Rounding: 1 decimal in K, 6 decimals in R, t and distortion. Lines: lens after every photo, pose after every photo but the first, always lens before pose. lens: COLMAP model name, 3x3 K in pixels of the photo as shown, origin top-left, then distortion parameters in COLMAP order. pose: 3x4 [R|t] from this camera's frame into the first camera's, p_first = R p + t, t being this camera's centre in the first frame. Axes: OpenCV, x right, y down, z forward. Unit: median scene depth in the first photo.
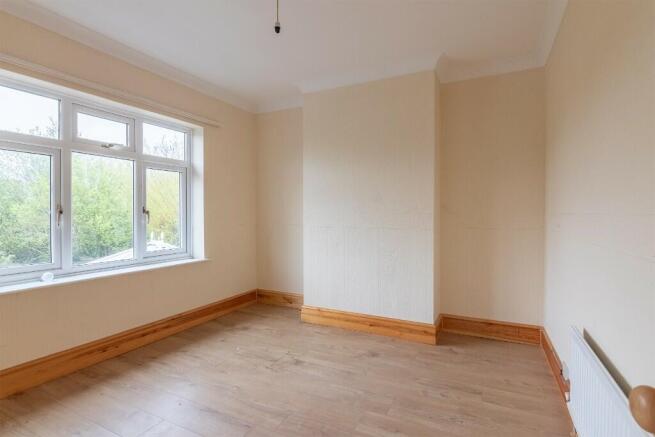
lens RADIAL K [[334.1, 0, 327.5], [0, 334.1, 219.0], [0, 0, 1]] dist [0.002715, 0.000758]
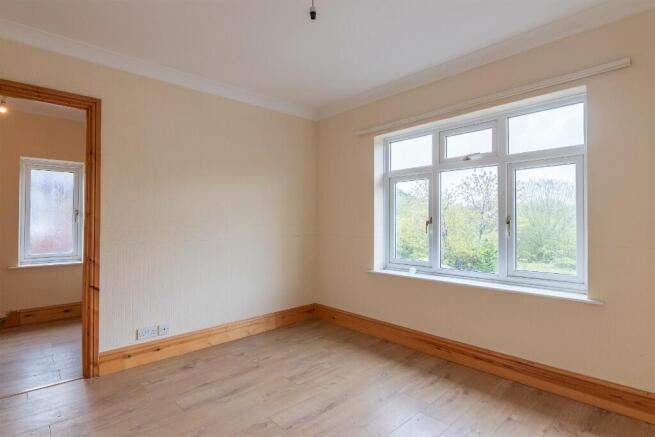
lens RADIAL K [[334.1, 0, 325.7], [0, 334.1, 217.9], [0, 0, 1]] dist [0.002715, 0.000758]
pose [[-0.346365, -0.013058, -0.938009, 0.465086], [-0.016123, 0.999838, -0.007965, -0.019454], [0.937961, 0.012364, -0.346520, 0.955603]]
